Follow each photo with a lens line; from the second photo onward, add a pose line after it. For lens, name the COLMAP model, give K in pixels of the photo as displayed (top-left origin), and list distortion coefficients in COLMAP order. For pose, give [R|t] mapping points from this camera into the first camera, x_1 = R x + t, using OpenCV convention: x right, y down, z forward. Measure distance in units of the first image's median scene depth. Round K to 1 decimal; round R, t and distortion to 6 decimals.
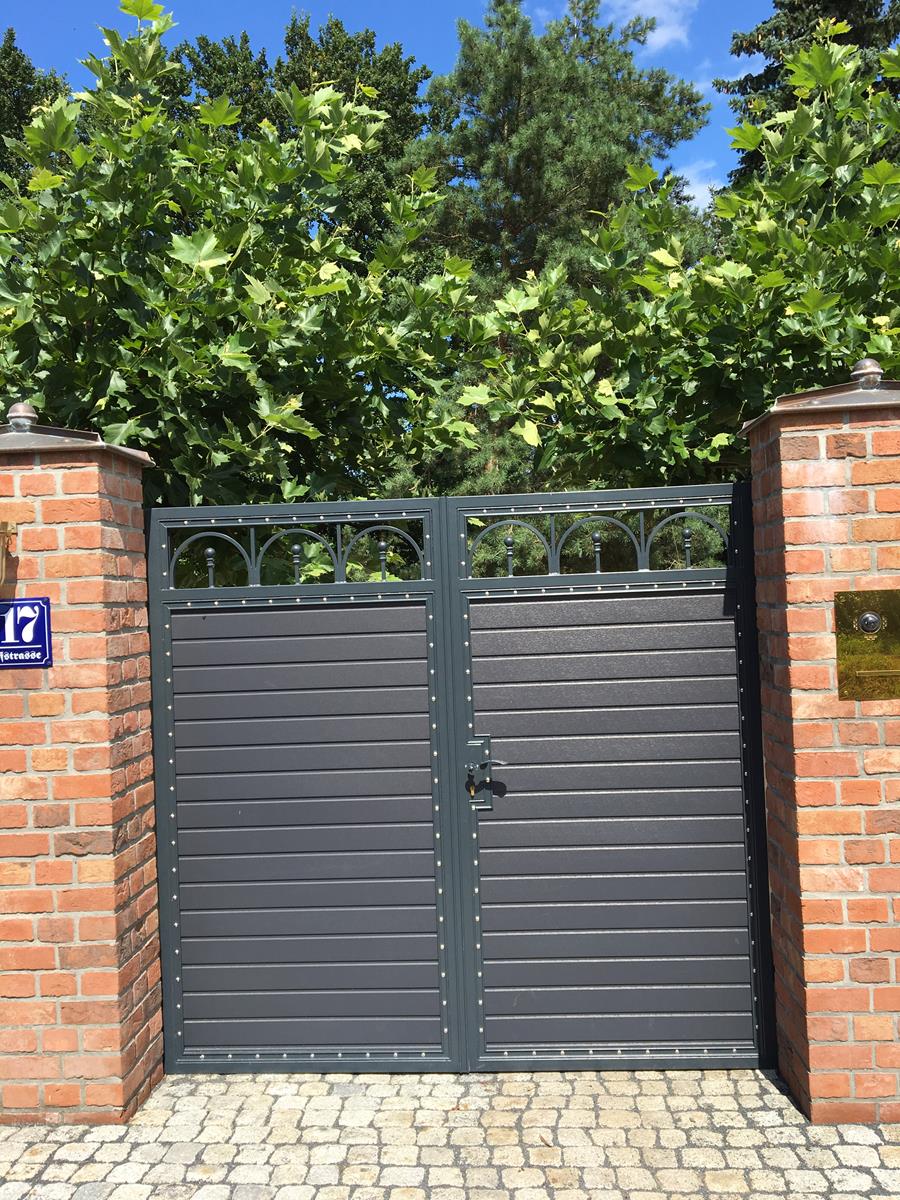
lens RADIAL K [[1012.9, 0, 451.3], [0, 1012.9, 606.1], [0, 0, 1]] dist [0.044754, -0.063763]
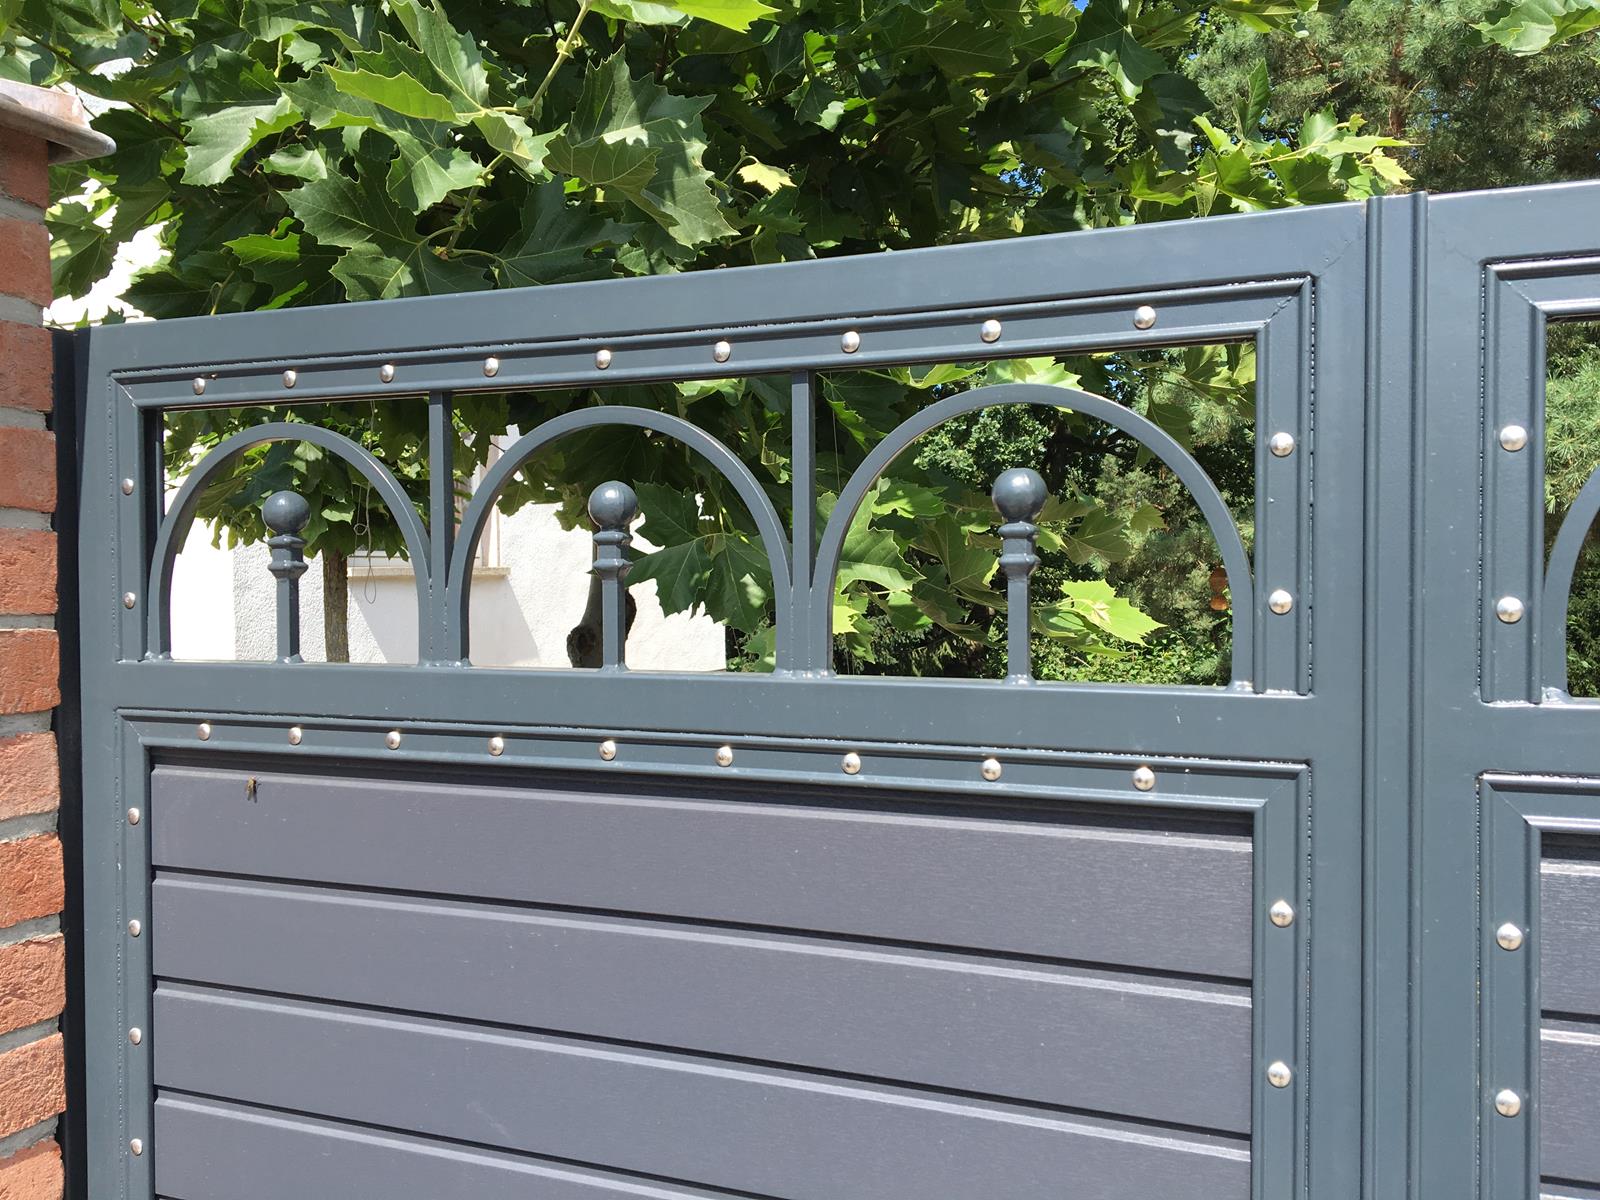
lens RADIAL K [[1350.6, 0, 809.9], [0, 1350.6, 593.4], [0, 0, 1]] dist [0.044754, -0.063763]
pose [[0.947411, 0.036092, -0.317979, -0.028551], [-0.031068, 0.999300, 0.020858, -0.052192], [0.318509, -0.009882, 0.947868, 0.873787]]
